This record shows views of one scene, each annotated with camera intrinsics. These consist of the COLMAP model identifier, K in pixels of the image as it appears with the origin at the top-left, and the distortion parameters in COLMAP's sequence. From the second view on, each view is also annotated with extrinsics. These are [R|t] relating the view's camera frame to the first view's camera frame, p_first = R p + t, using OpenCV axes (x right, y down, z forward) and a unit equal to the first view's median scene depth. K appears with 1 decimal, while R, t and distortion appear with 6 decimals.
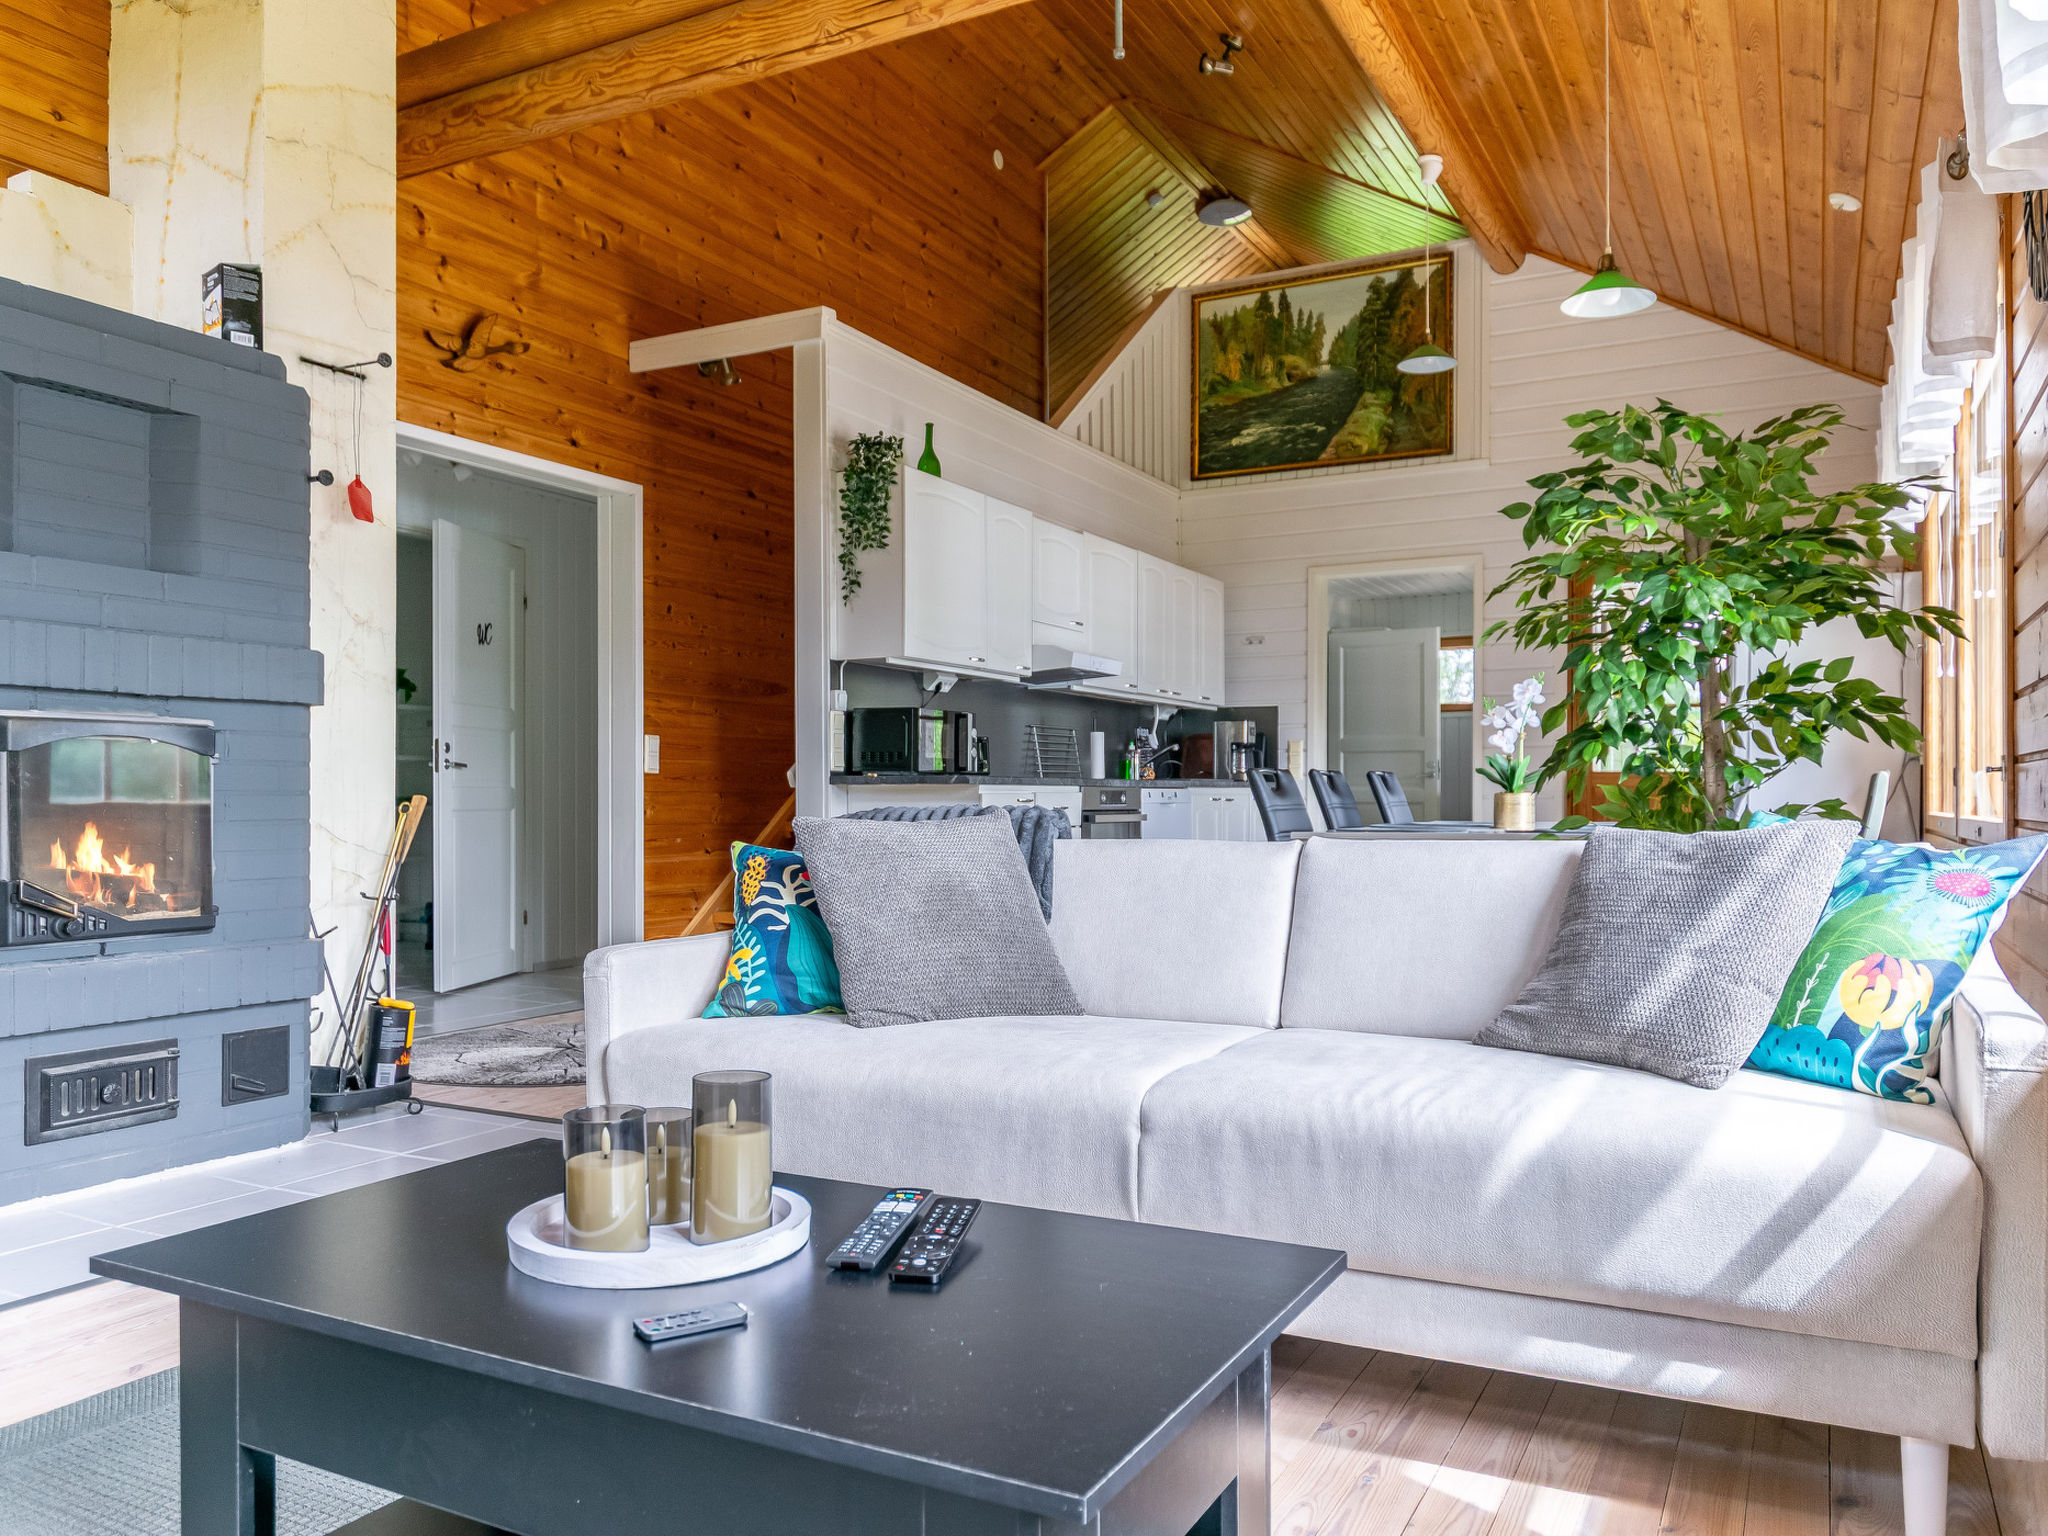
lens RADIAL K [[1489.2, 0, 1037.1], [0, 1489.2, 804.9], [0, 0, 1]] dist [0.005171, -0.012760]
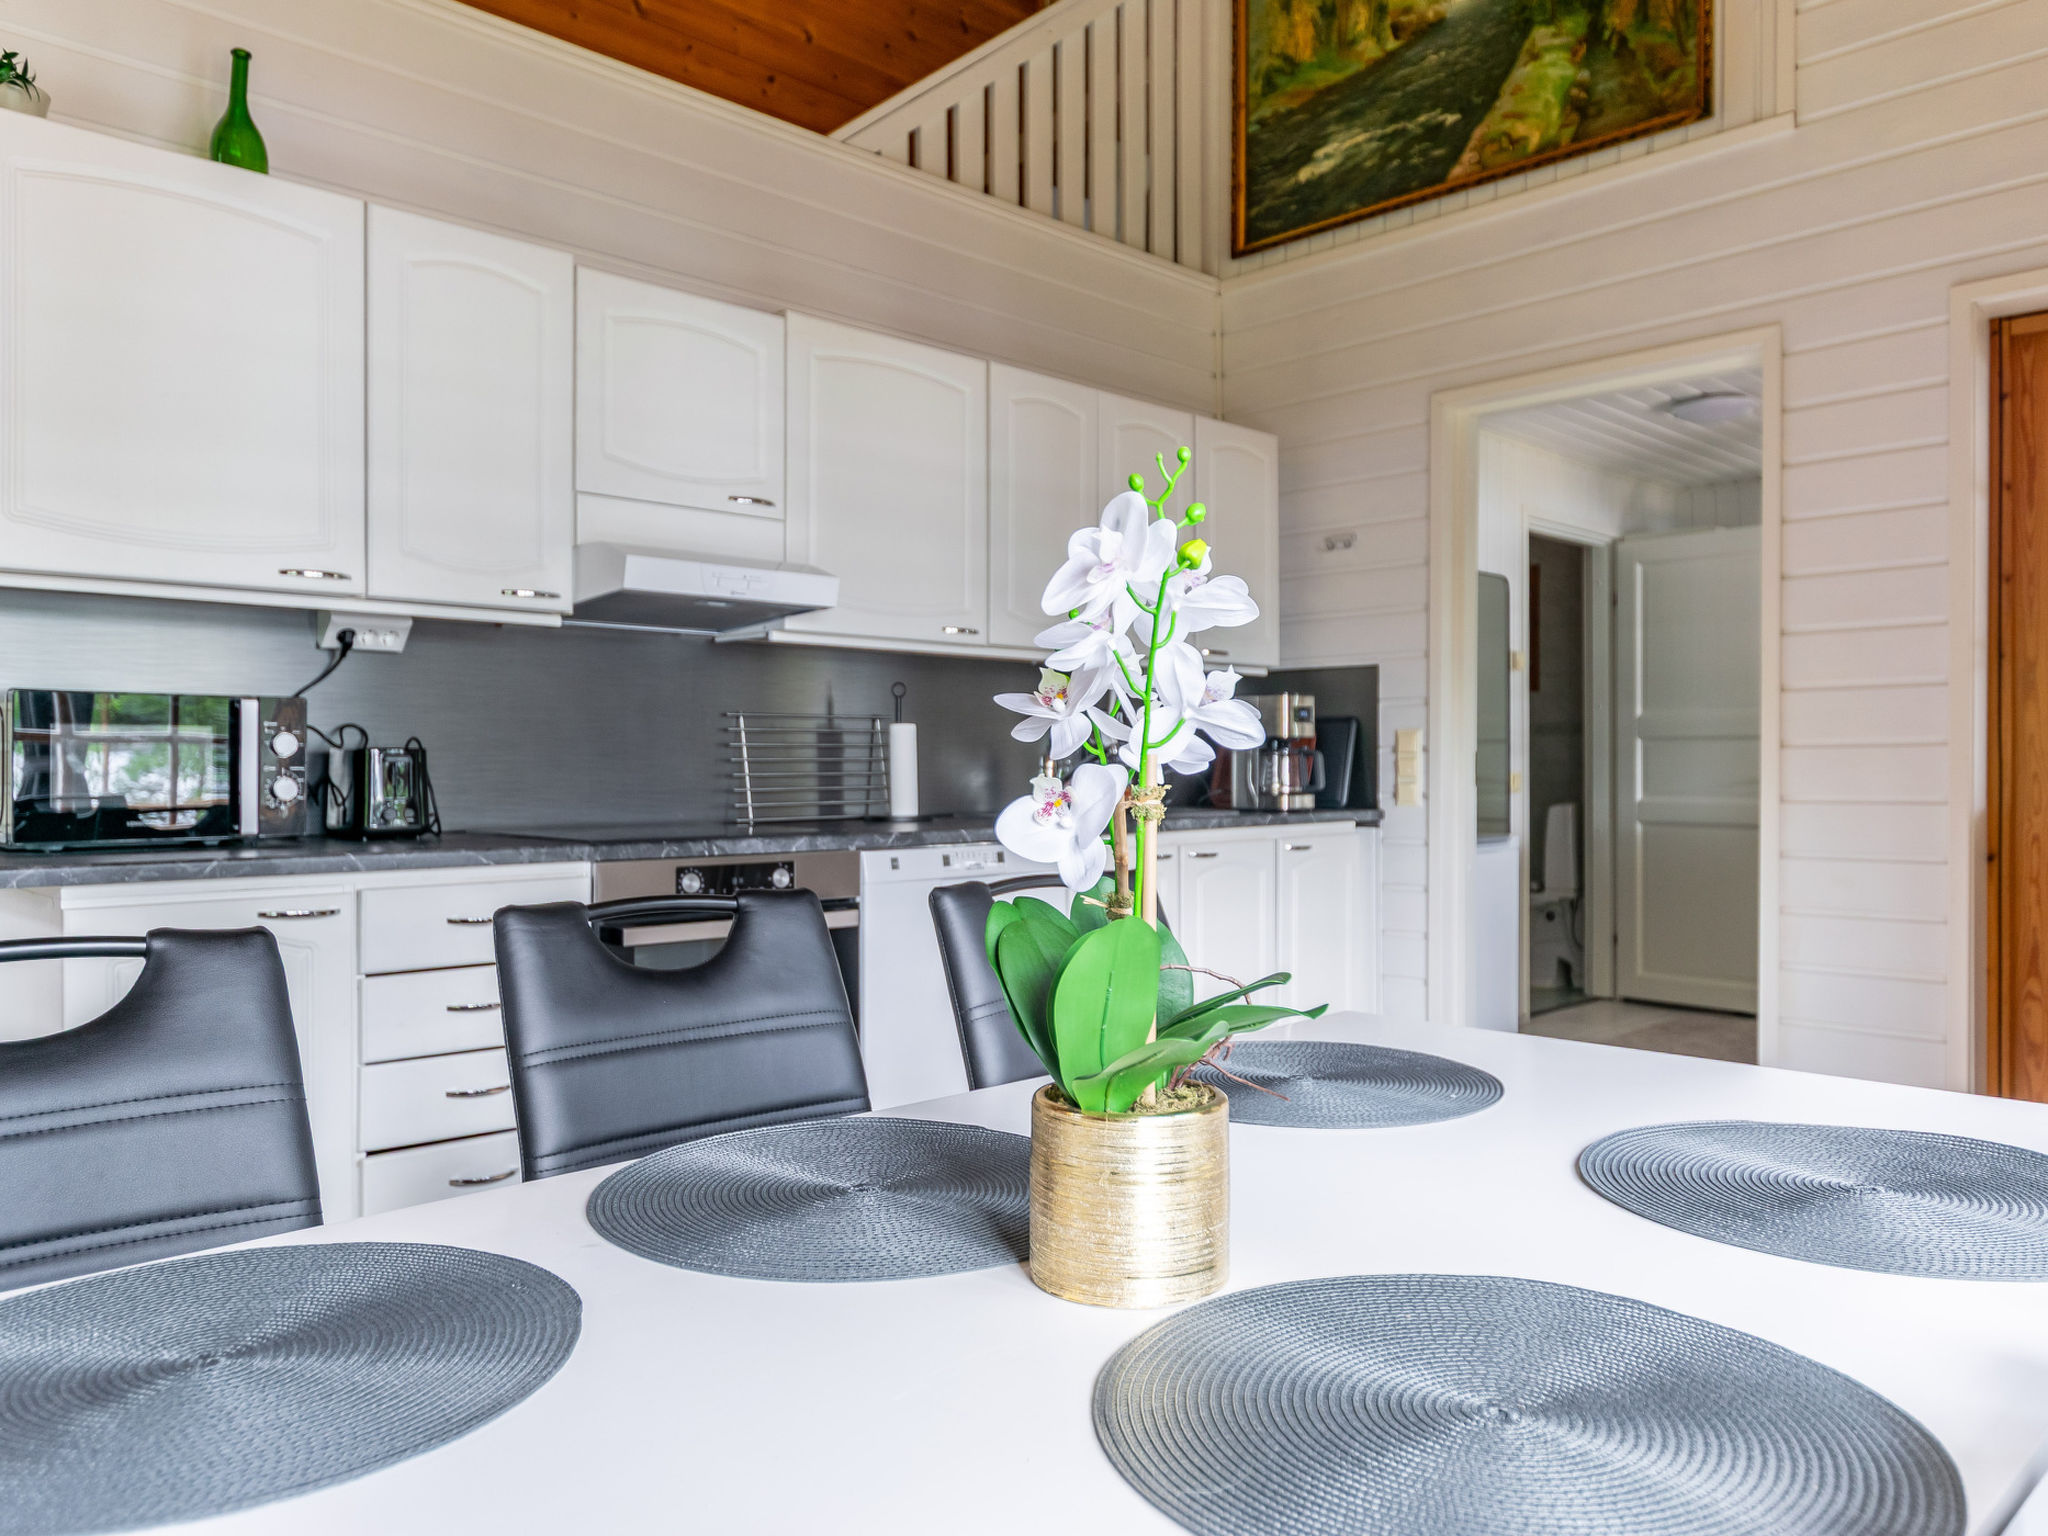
lens RADIAL K [[1489.2, 0, 1033.7], [0, 1489.2, 769.5], [0, 0, 1]] dist [0.005171, -0.012760]
pose [[0.950621, 0.002645, -0.310343, 0.212535], [-0.002605, 0.999996, 0.000544, -0.029834], [0.310344, 0.000291, 0.950624, 0.470465]]
